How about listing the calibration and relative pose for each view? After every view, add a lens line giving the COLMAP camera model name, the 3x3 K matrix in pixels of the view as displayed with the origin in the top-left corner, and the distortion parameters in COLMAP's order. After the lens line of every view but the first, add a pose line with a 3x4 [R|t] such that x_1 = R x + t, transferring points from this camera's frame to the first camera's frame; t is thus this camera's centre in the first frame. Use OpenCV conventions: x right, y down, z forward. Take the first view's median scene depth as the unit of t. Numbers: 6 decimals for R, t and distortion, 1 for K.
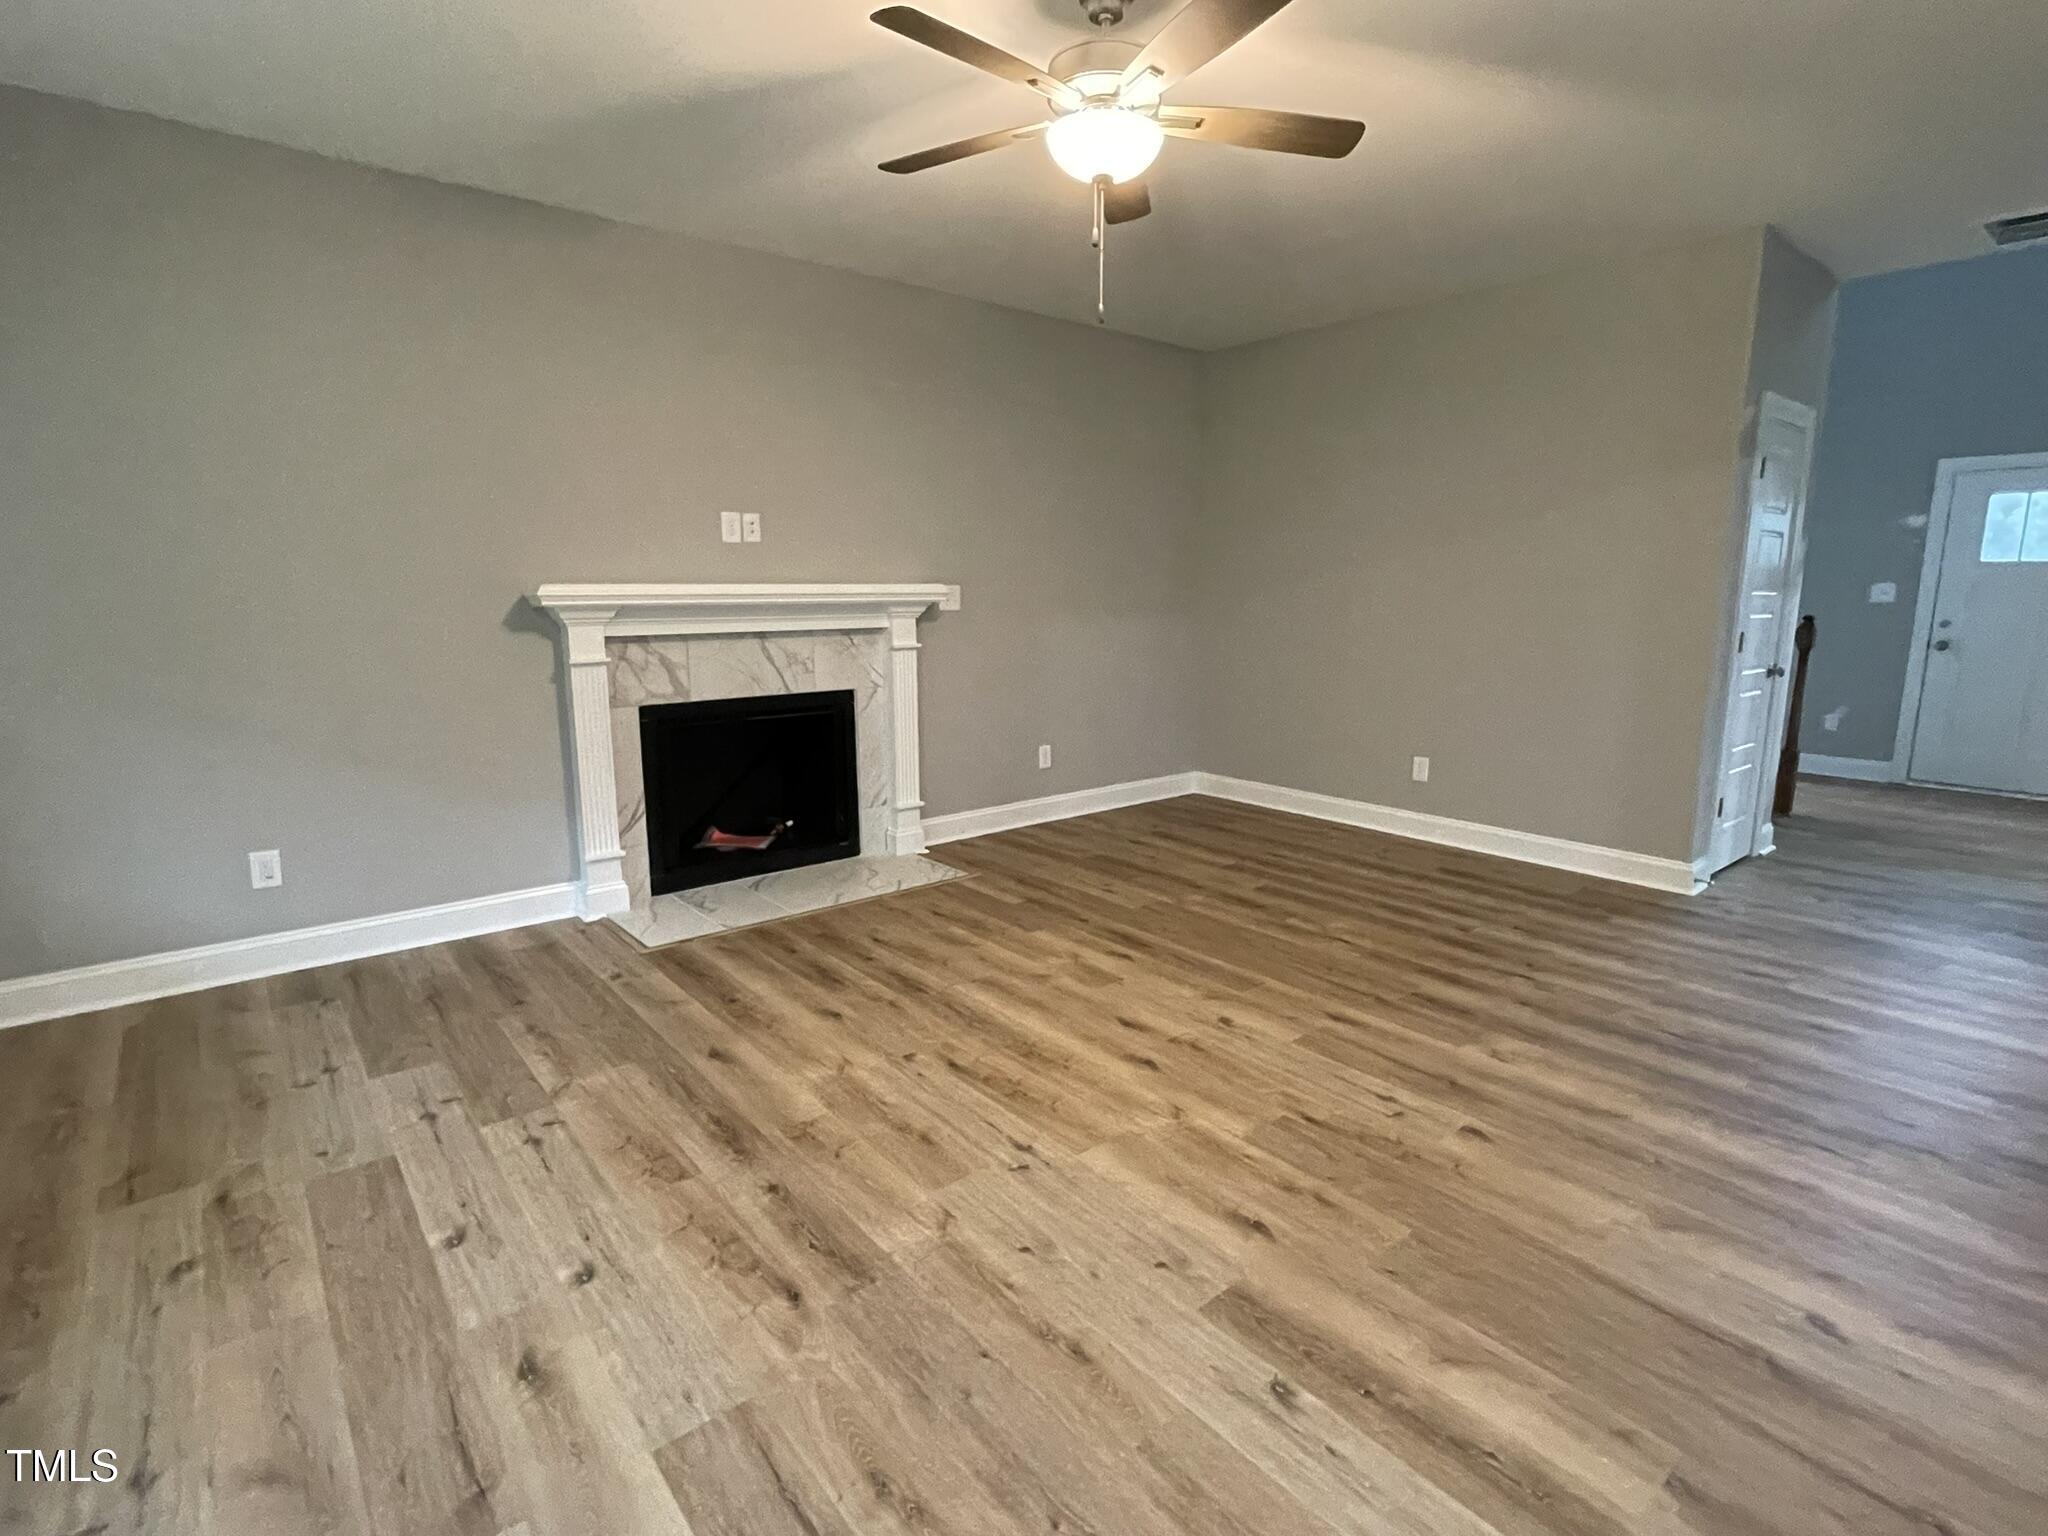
lens RADIAL K [[989.8, 0, 1023.8], [0, 989.8, 768.5], [0, 0, 1]] dist [-0.001776, -0.000321]
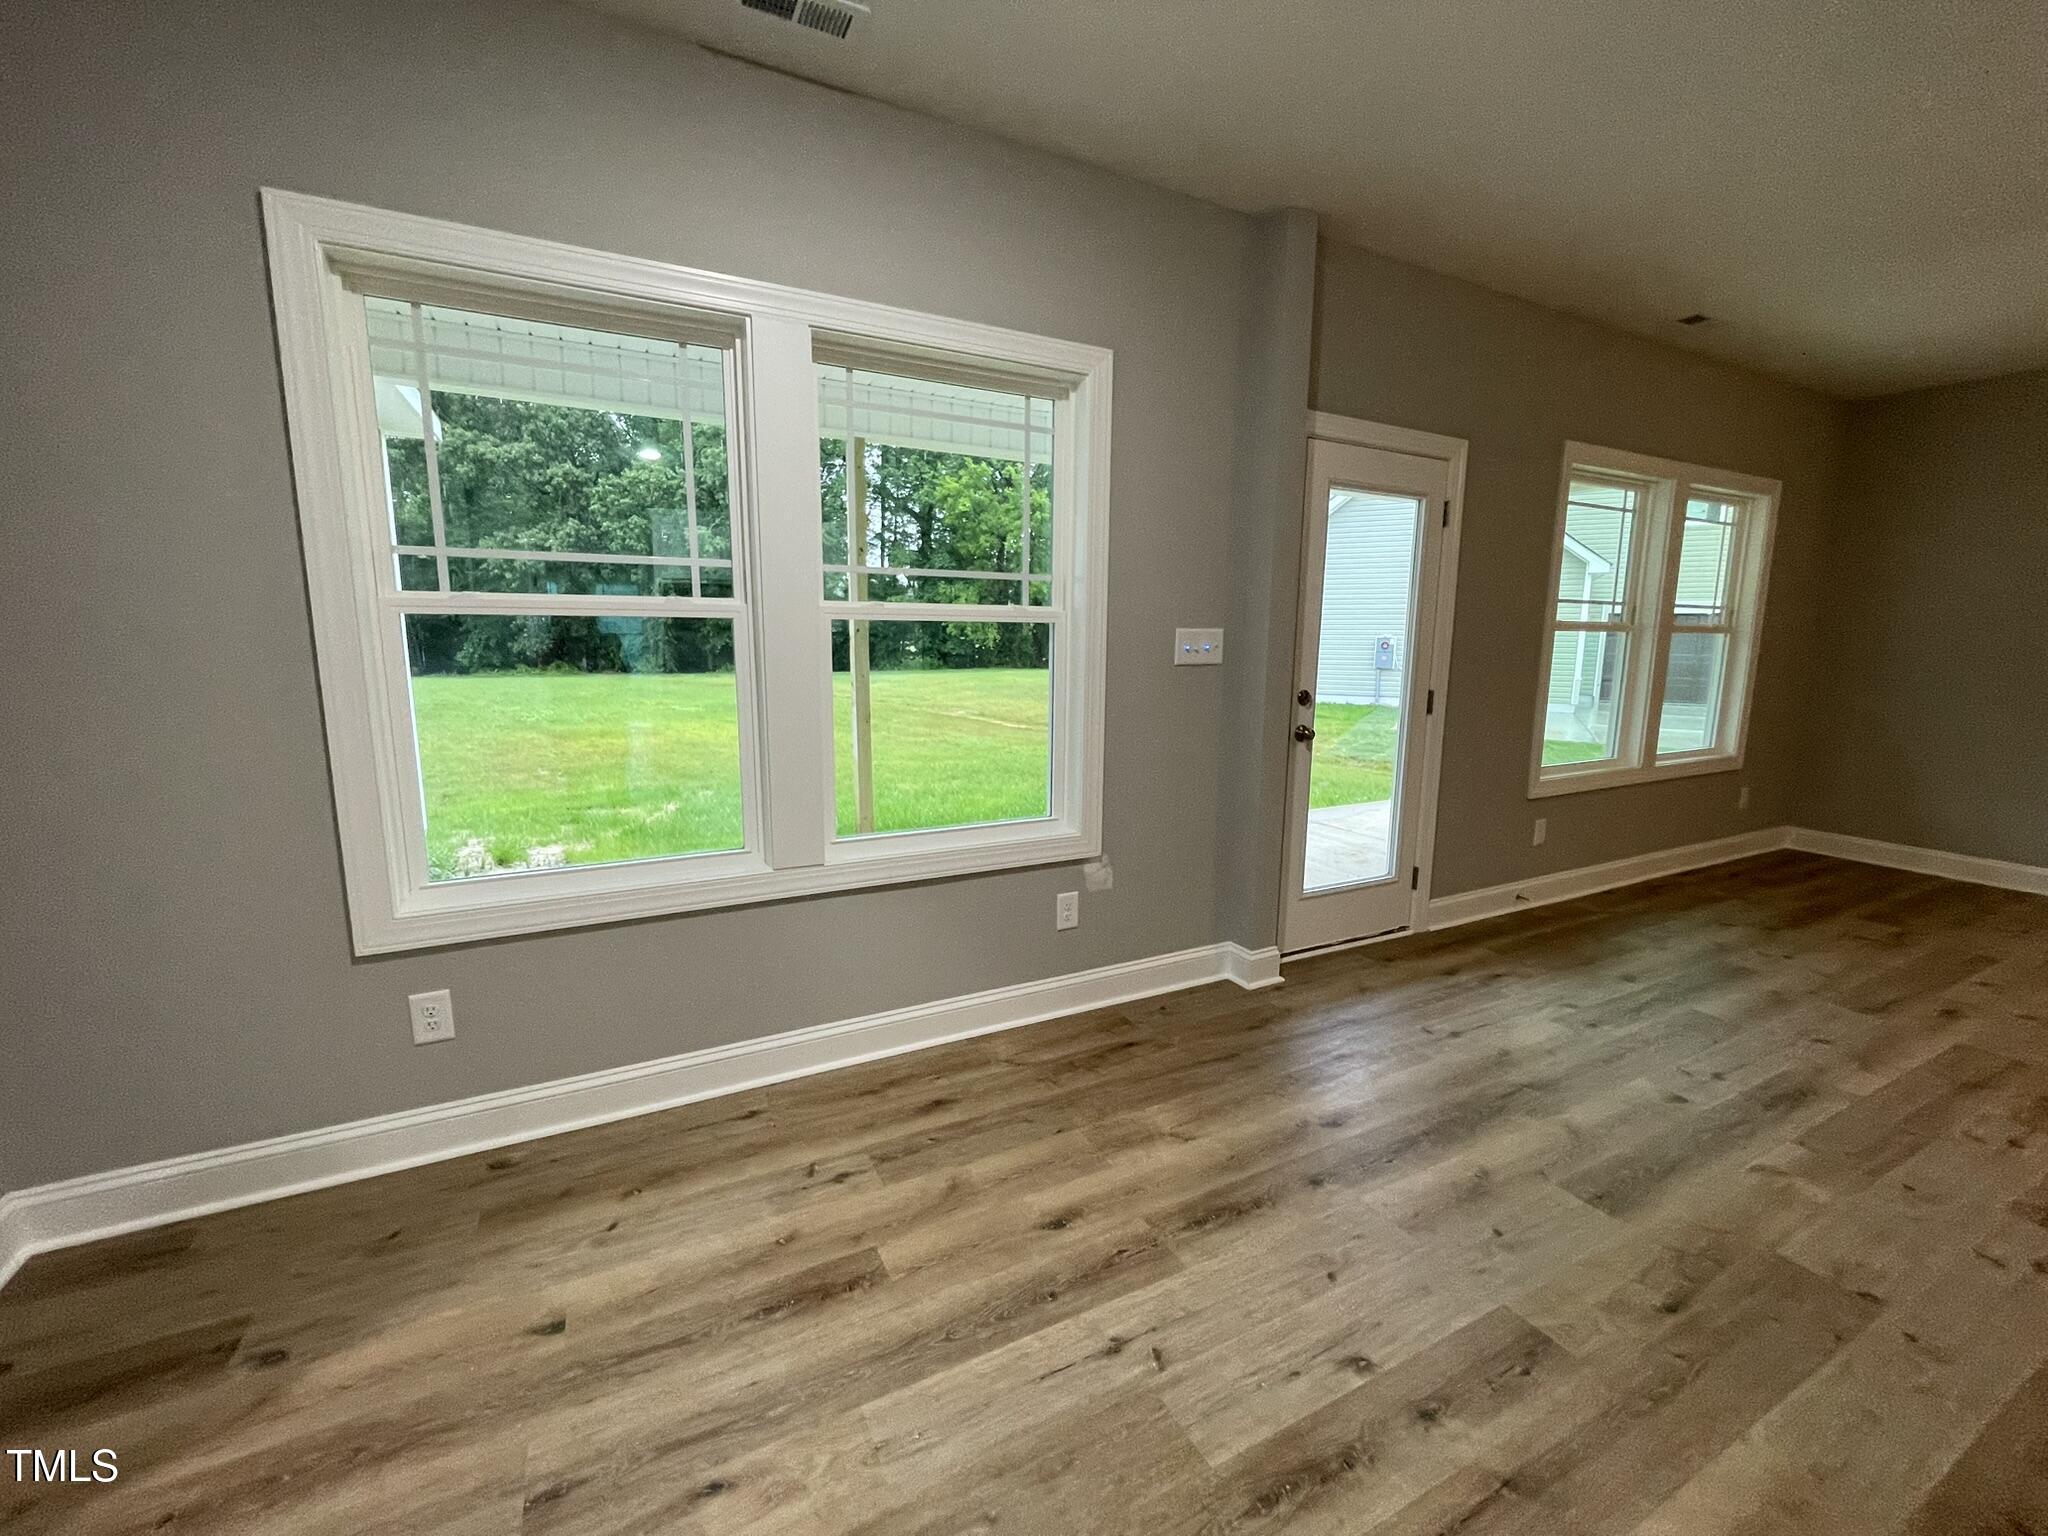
lens RADIAL K [[820.6, 0, 1009.7], [0, 820.6, 754.2], [0, 0, 1]] dist [-0.005055, 0.000194]
pose [[-0.224552, 0.139012, -0.964496, 0.681646], [-0.184553, 0.965793, 0.182167, 0.062651], [0.956826, 0.218907, -0.191216, -0.303927]]
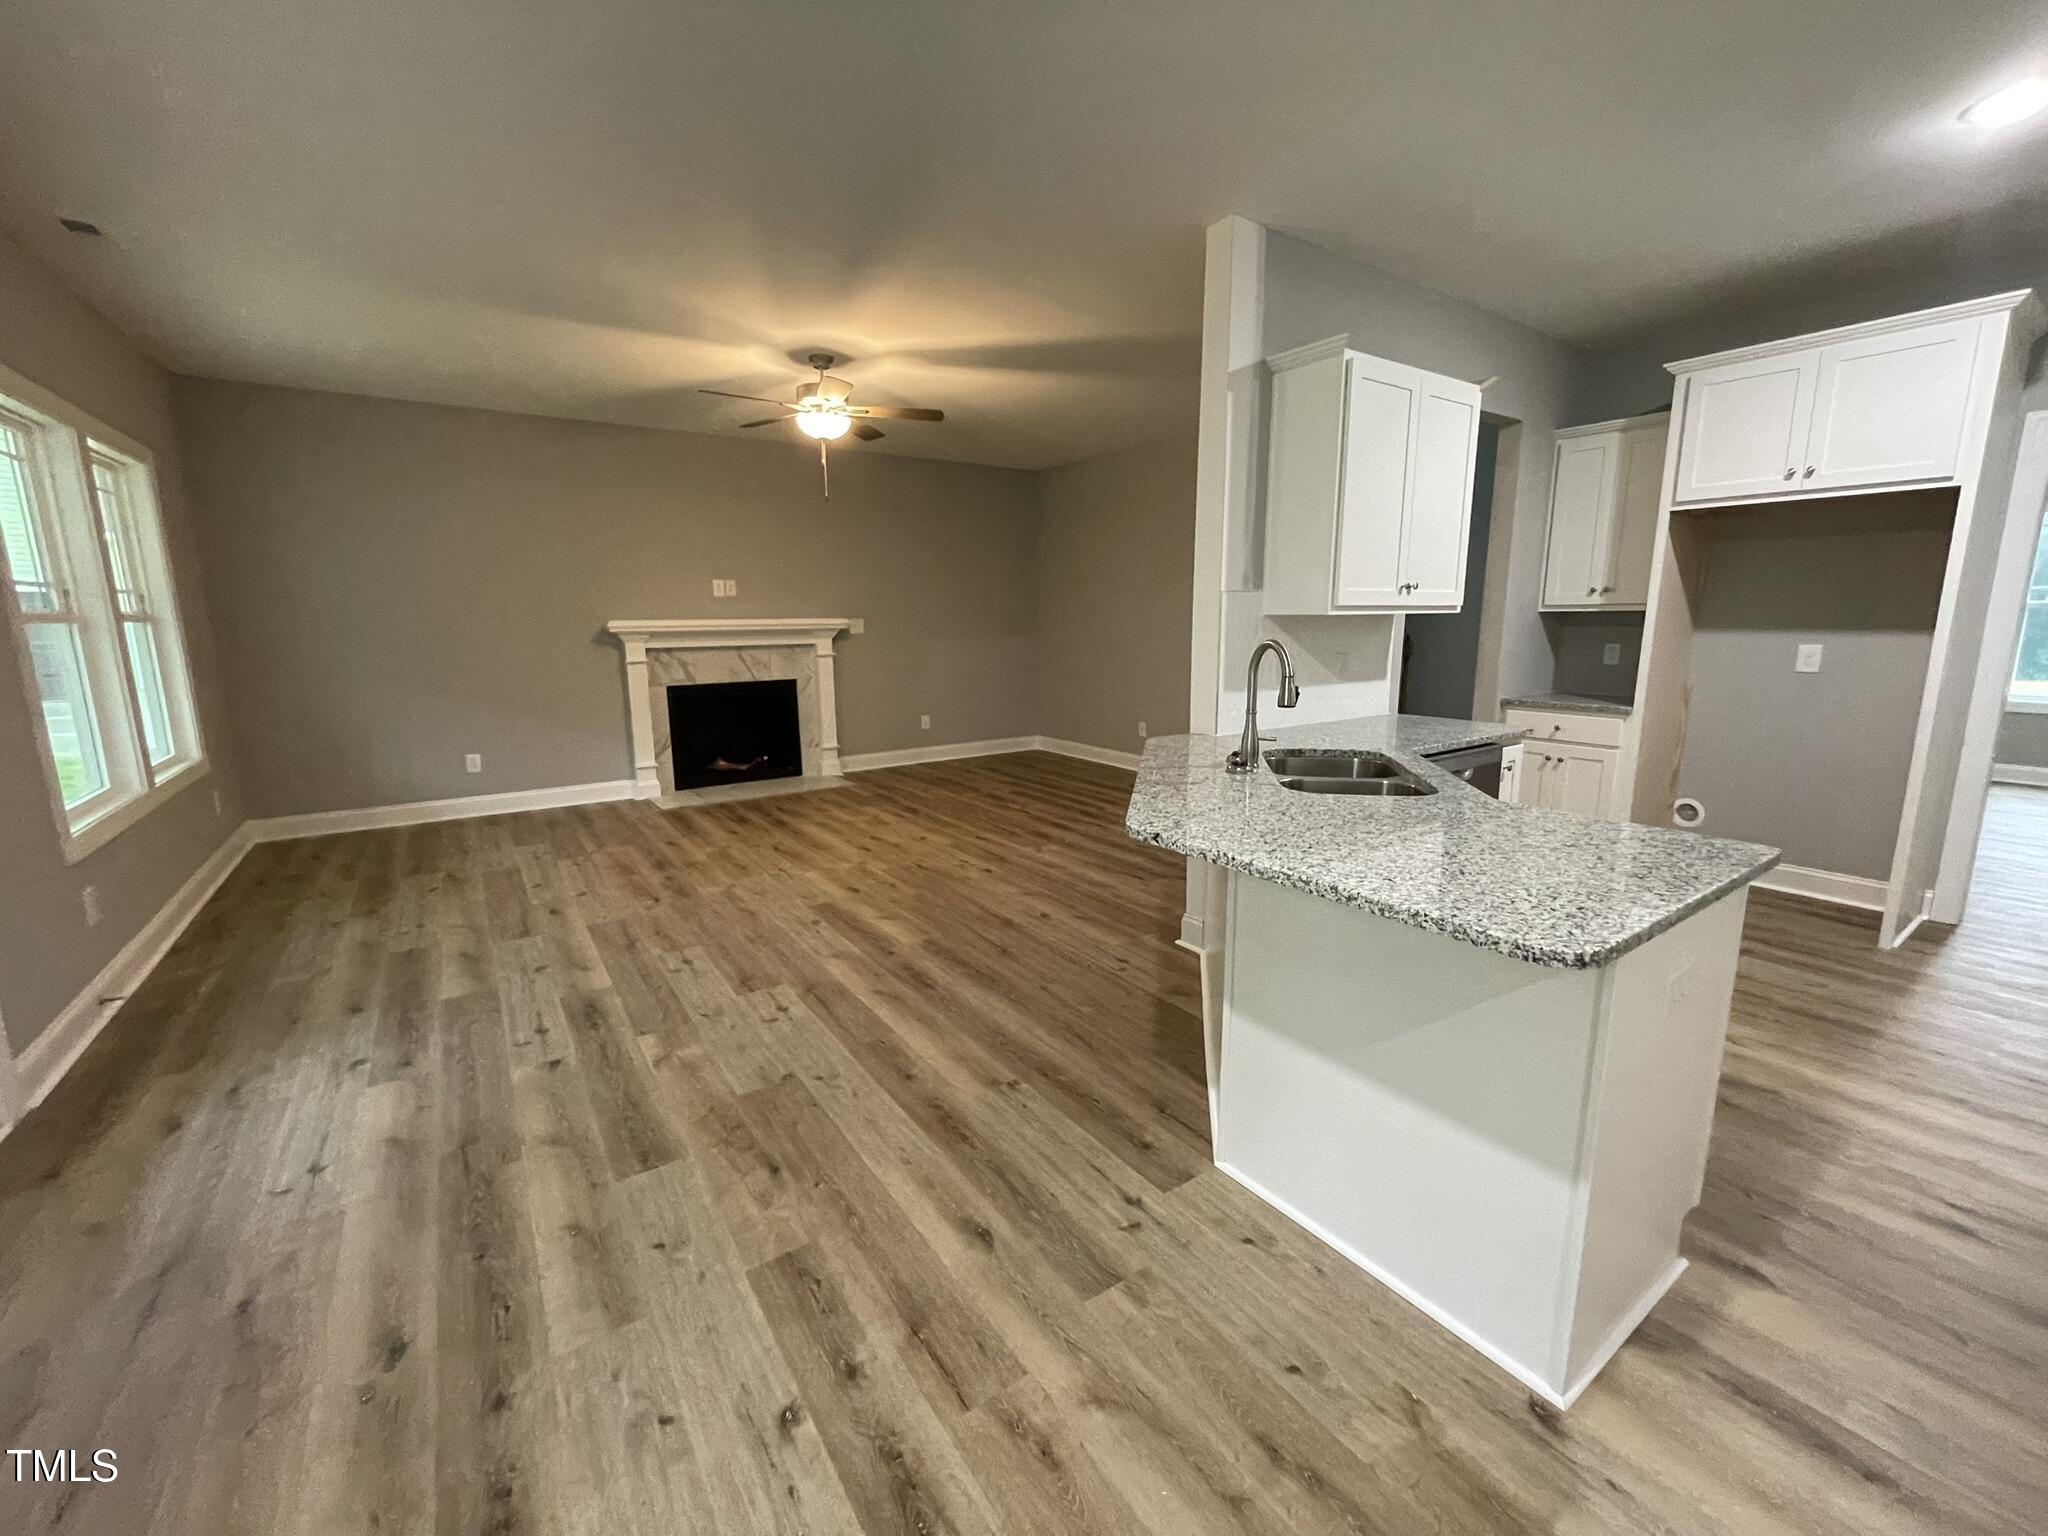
lens RADIAL K [[820.6, 0, 1021.6], [0, 820.6, 770.6], [0, 0, 1]] dist [-0.005055, 0.000194]
pose [[0.996374, 0.009141, -0.084589, 0.440086], [-0.008727, 0.999948, 0.005264, 0.088590], [0.084632, -0.004507, 0.996402, -0.514369]]
